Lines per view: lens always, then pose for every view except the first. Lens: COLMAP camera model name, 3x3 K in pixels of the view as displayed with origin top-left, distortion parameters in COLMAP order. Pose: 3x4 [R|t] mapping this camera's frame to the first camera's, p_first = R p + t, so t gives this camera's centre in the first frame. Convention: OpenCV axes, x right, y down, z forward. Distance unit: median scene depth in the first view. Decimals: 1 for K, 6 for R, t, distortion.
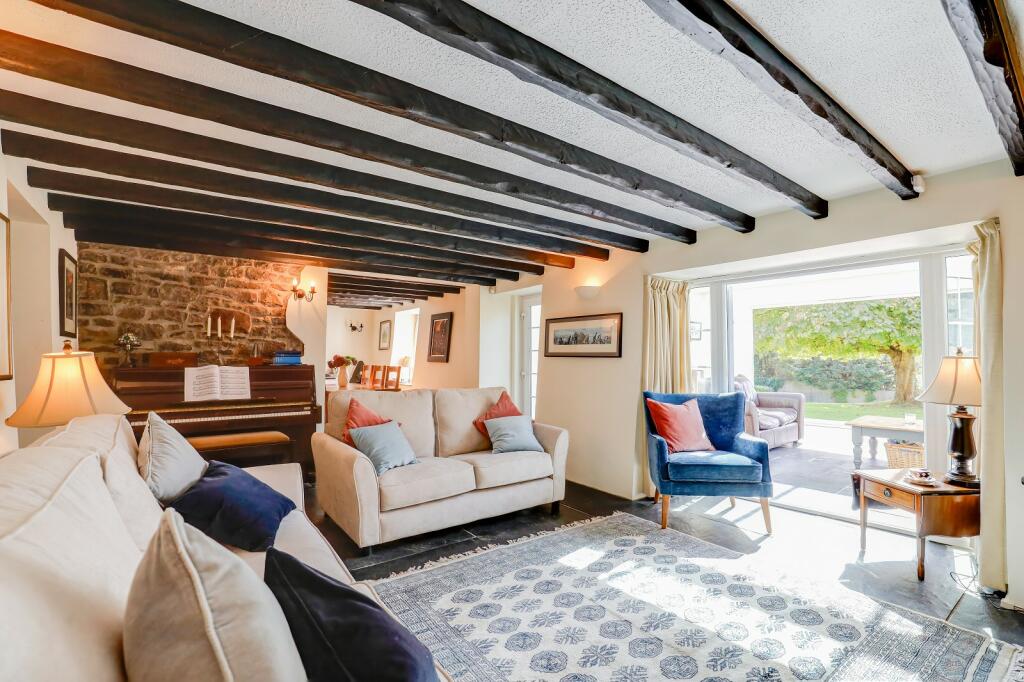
lens RADIAL K [[467.4, 0, 501.5], [0, 467.4, 351.7], [0, 0, 1]] dist [-0.027098, 0.001269]
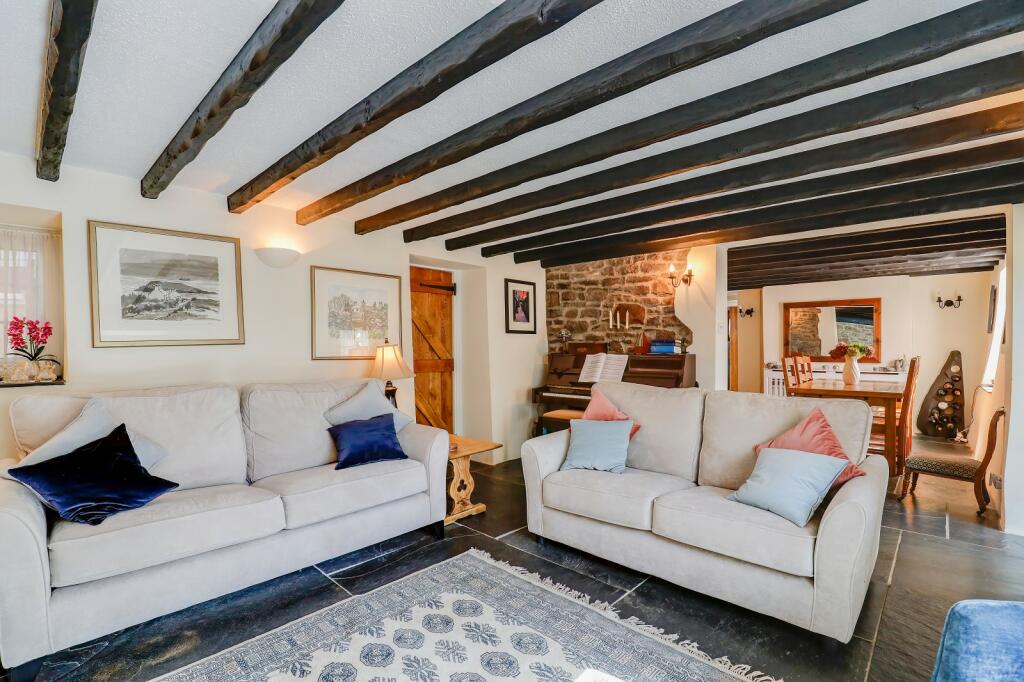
lens RADIAL K [[467.4, 0, 514.4], [0, 467.4, 352.1], [0, 0, 1]] dist [-0.027098, 0.001269]
pose [[0.191448, 0.013307, -0.981413, 0.495560], [0.015461, 0.999743, 0.016572, 0.003432], [0.981381, -0.018346, 0.191193, 0.546420]]
